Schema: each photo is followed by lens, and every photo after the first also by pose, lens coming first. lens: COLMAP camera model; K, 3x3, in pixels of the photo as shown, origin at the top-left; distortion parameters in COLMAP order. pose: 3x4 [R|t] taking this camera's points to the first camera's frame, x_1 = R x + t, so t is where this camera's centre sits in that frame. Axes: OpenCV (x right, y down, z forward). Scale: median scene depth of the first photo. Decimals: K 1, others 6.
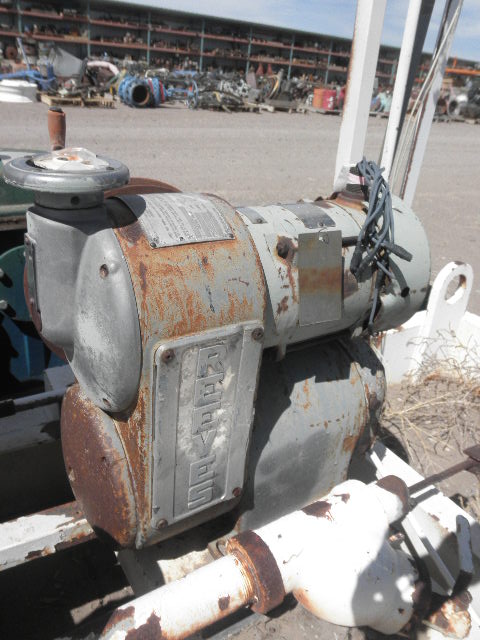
lens RADIAL K [[518.9, 0, 239.6], [0, 518.9, 319.0], [0, 0, 1]] dist [-0.041069, 0.002919]
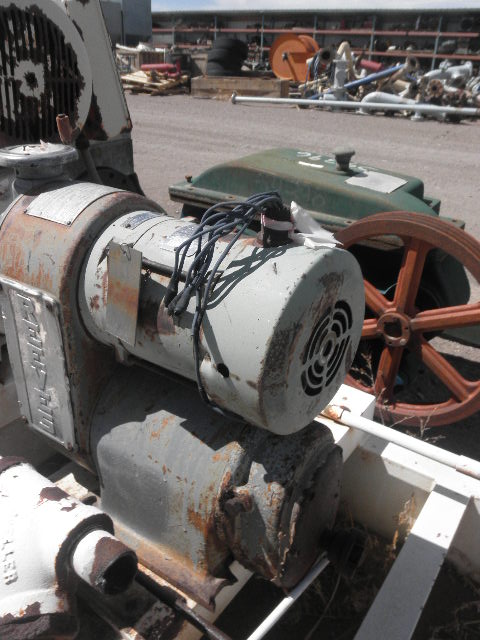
lens RADIAL K [[518.9, 0, 236.8], [0, 518.9, 321.2], [0, 0, 1]] dist [-0.041069, 0.002919]
pose [[0.370989, 0.355446, -0.857919, 1.049656], [-0.409800, 0.891691, 0.192228, -0.296513], [0.833325, 0.280261, 0.476469, 0.705952]]
